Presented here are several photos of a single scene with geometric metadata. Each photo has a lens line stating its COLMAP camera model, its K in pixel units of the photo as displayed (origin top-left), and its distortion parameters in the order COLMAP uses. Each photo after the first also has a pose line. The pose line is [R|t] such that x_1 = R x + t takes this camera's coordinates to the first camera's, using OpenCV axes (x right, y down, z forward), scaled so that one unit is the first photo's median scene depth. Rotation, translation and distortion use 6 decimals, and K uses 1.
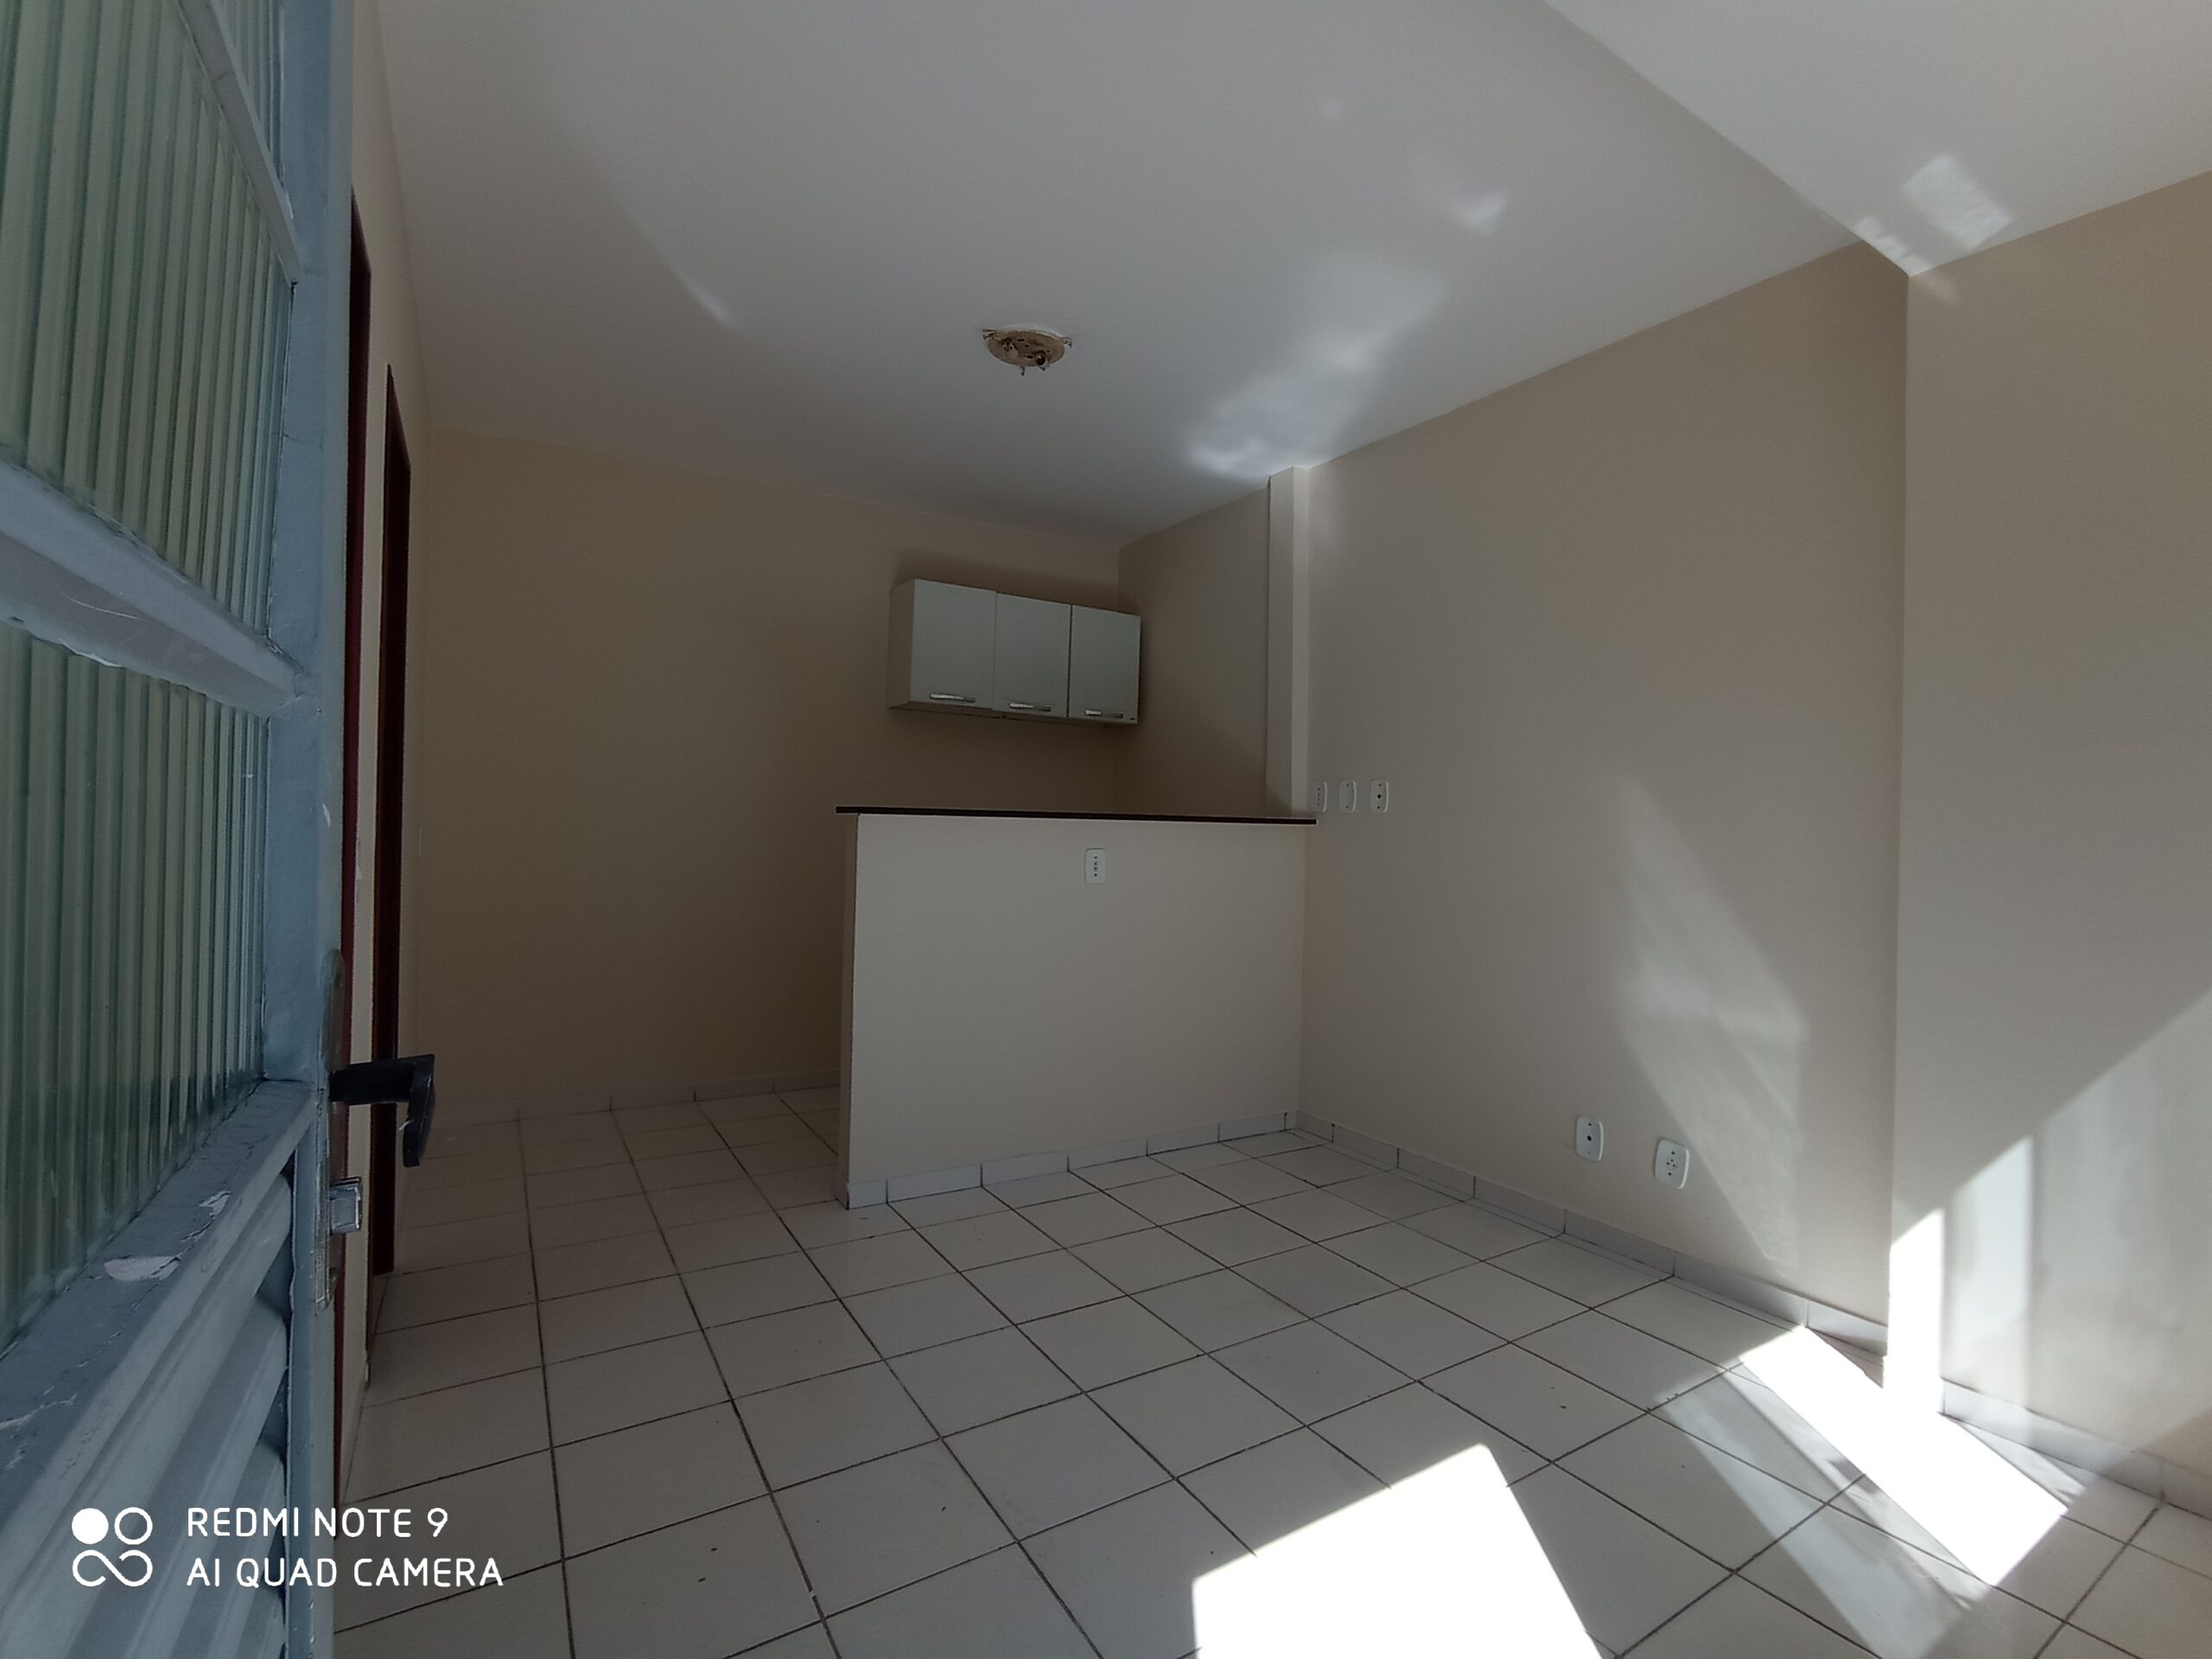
lens RADIAL K [[1004.0, 0, 1097.5], [0, 1004.0, 824.4], [0, 0, 1]] dist [-0.051152, 0.033224]
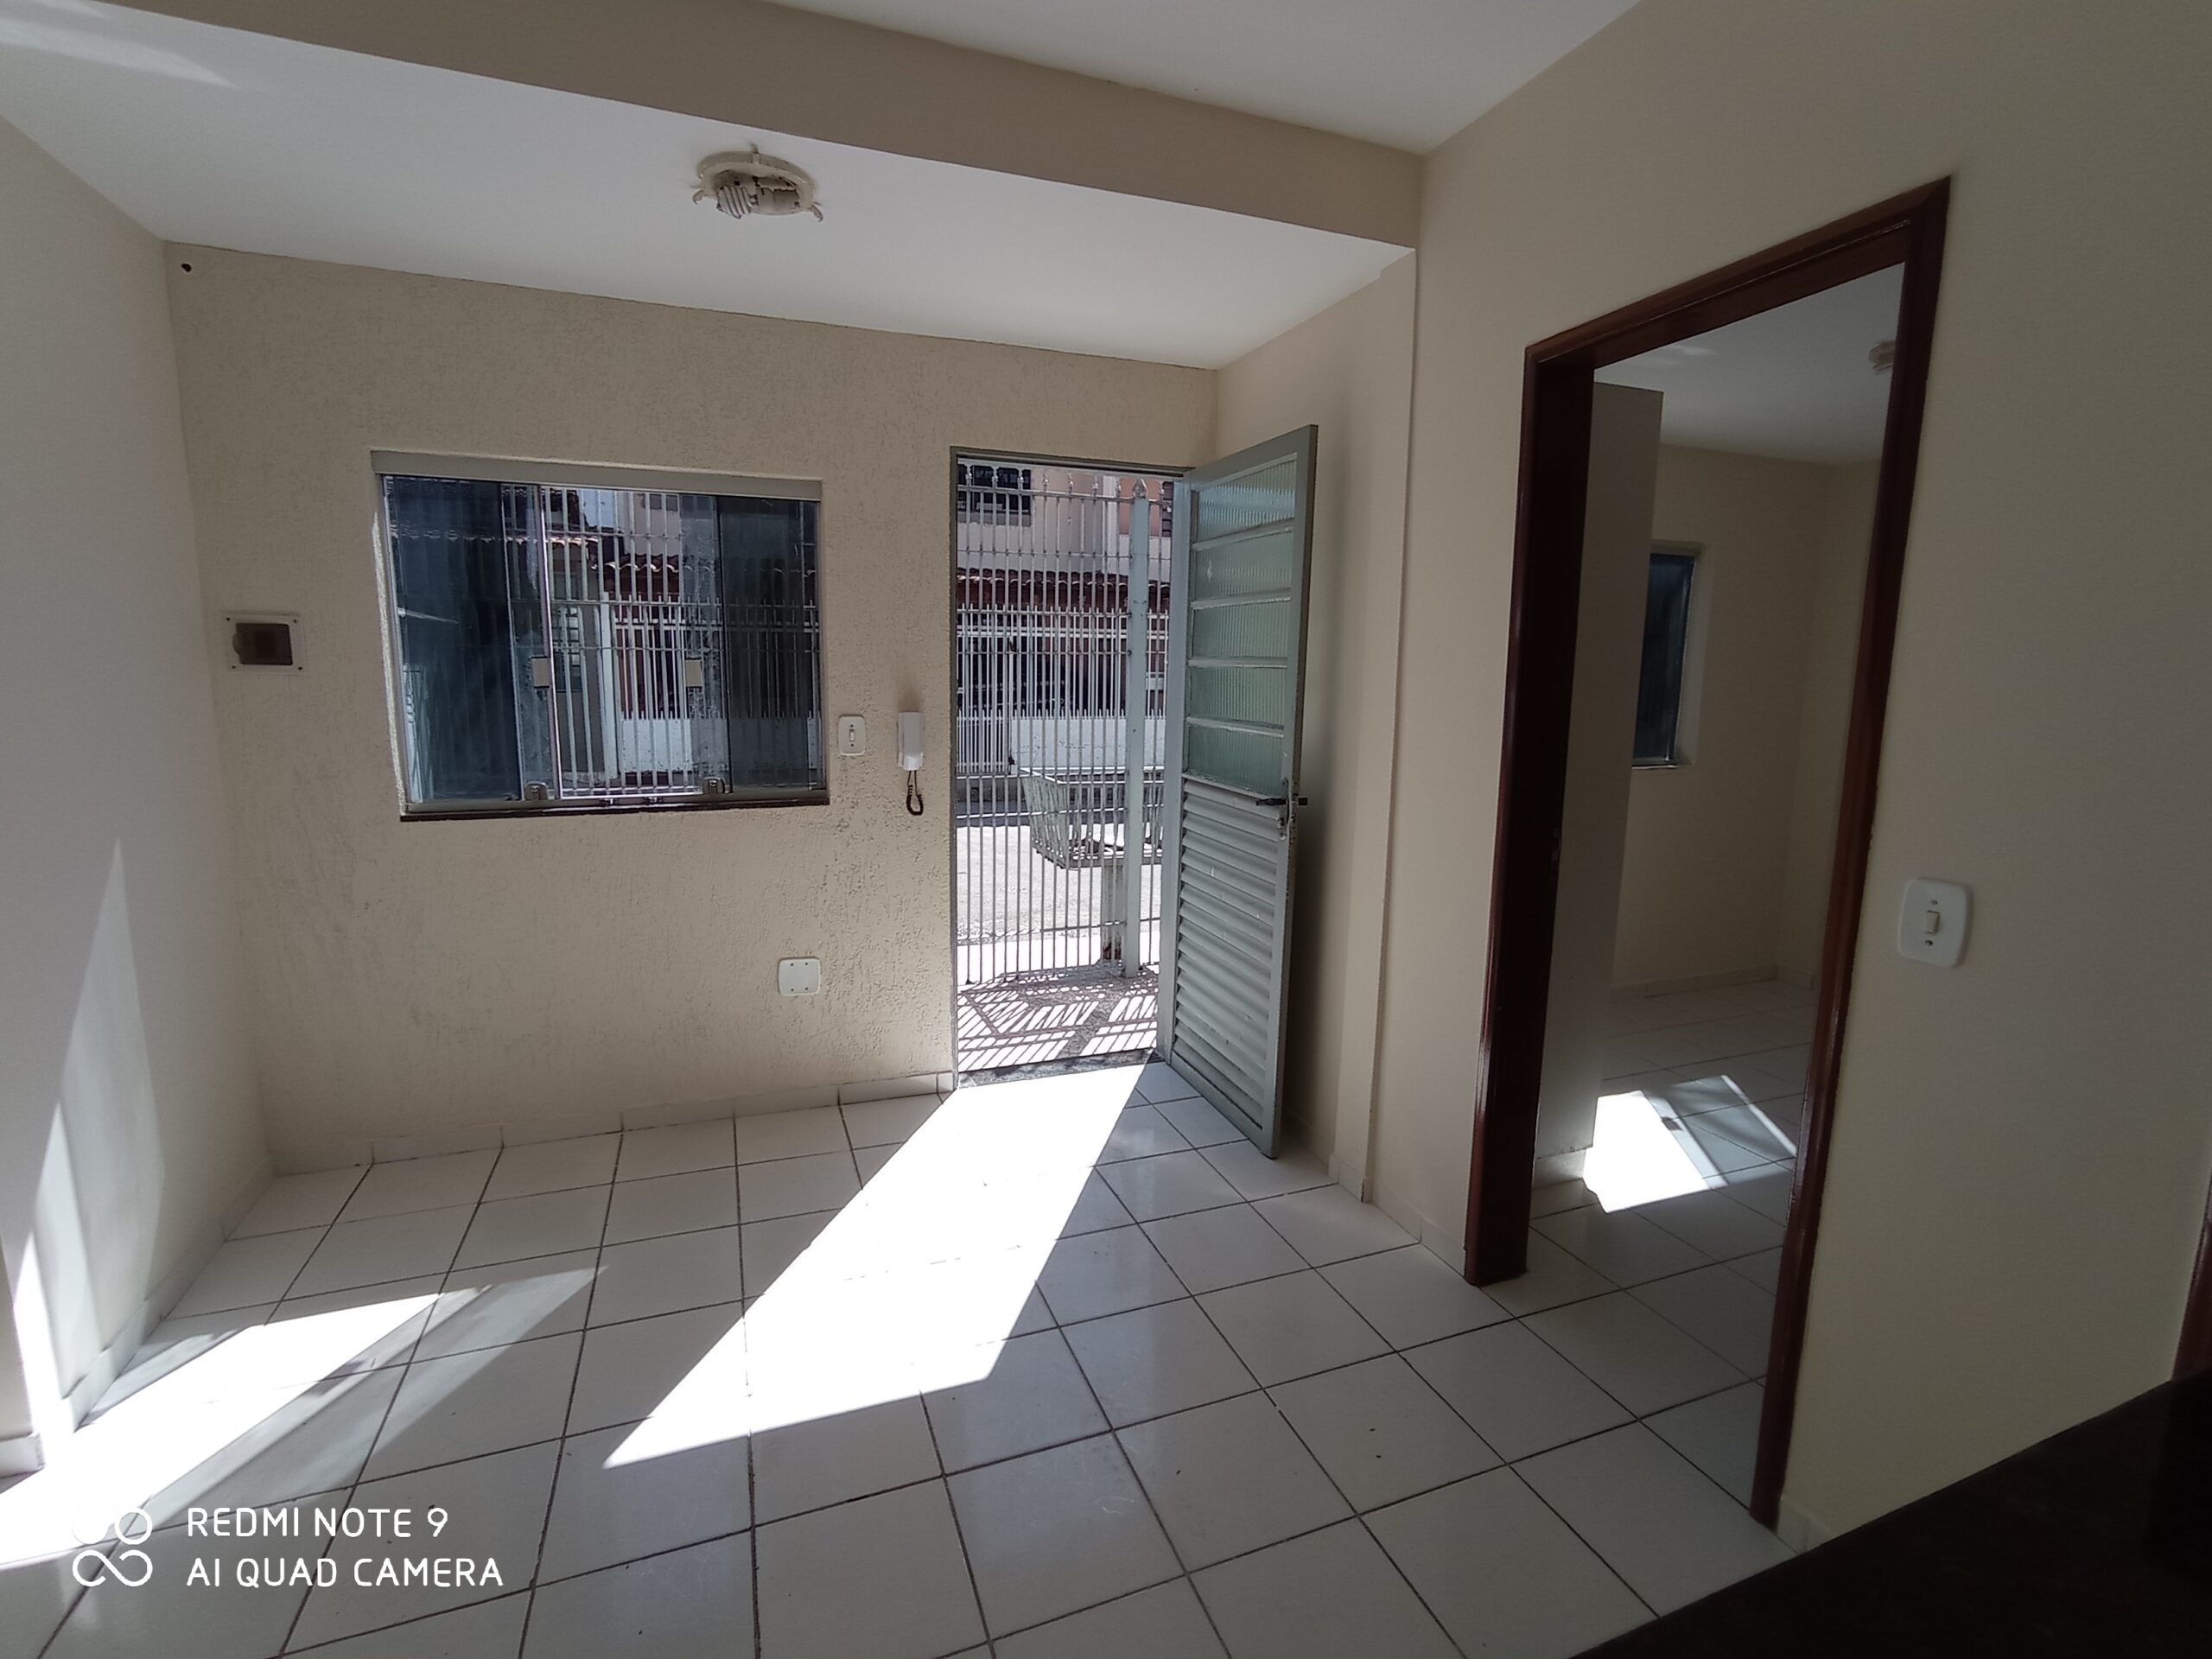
lens RADIAL K [[1004.0, 0, 1097.5], [0, 1004.0, 824.4], [0, 0, 1]] dist [-0.051152, 0.033224]
pose [[-0.980095, -0.065386, 0.187453, -0.195913], [-0.035975, 0.987069, 0.156205, -0.125044], [-0.195242, 0.146352, -0.969774, 1.688741]]
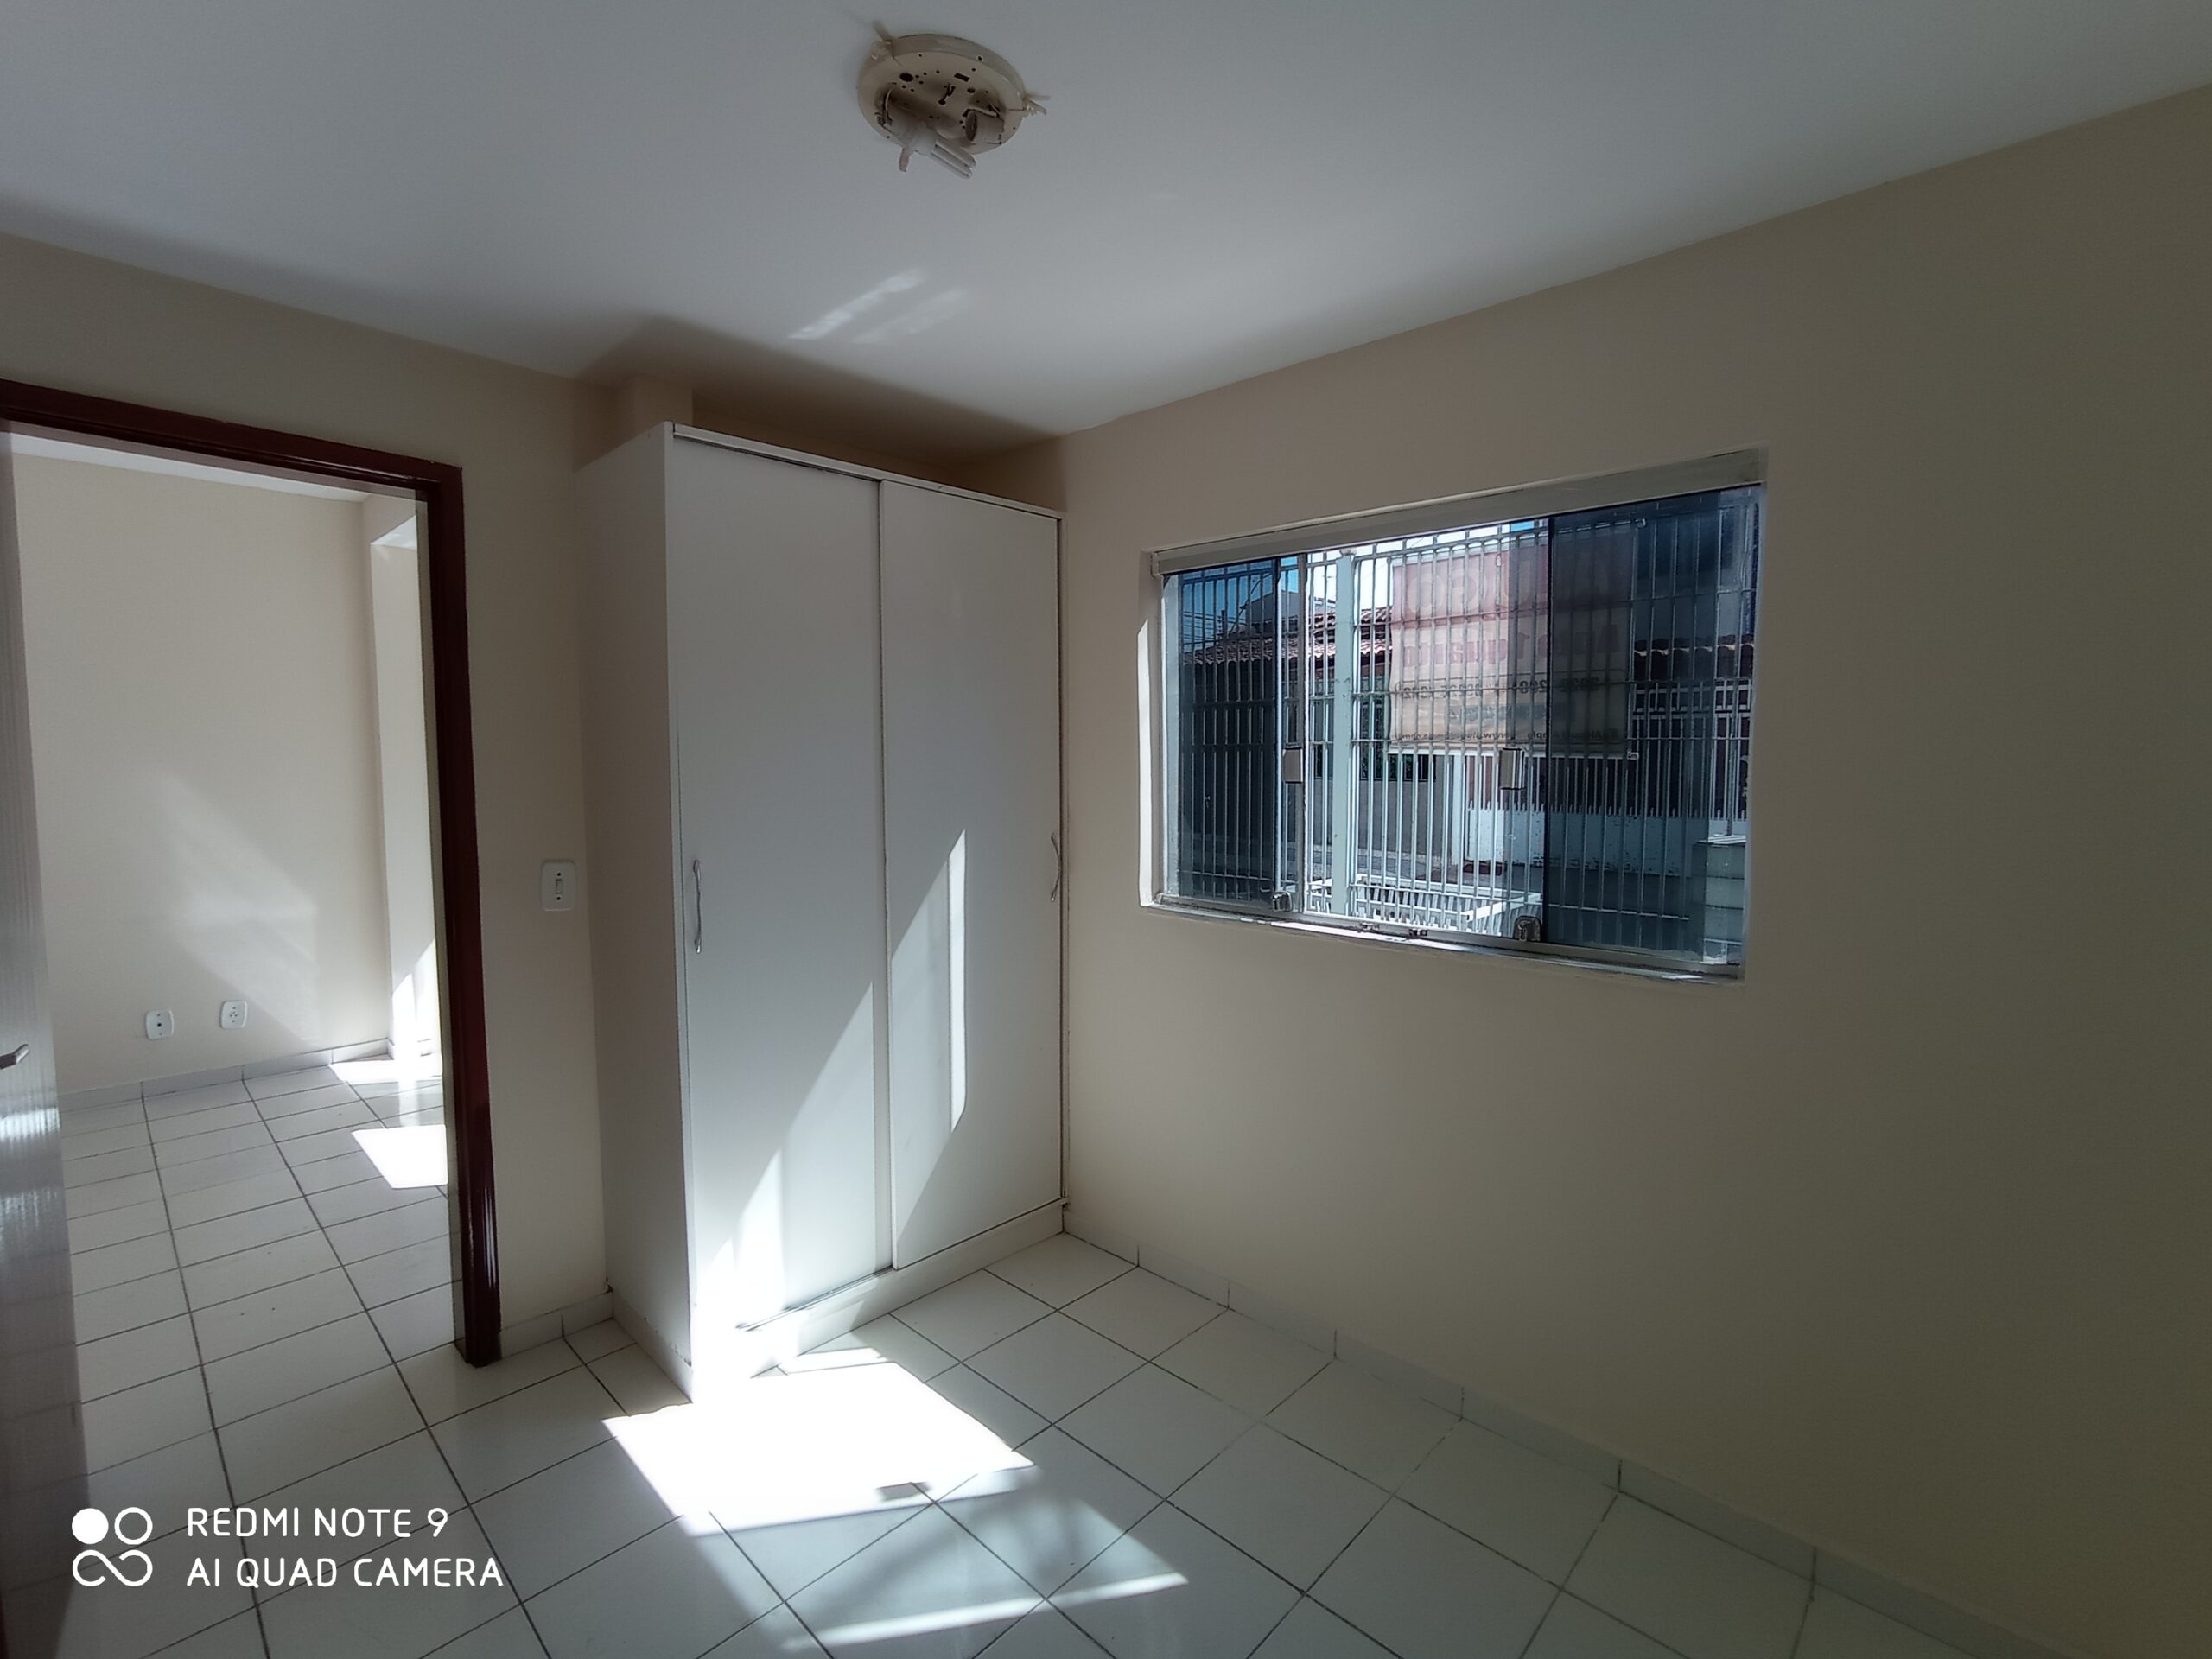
lens RADIAL K [[1004.0, 0, 1097.5], [0, 1004.0, 824.4], [0, 0, 1]] dist [-0.051152, 0.033224]
pose [[-0.246668, -0.092327, 0.964692, -1.811854], [-0.006709, 0.995590, 0.093569, -0.179687], [-0.969077, 0.016608, -0.246199, 0.023213]]
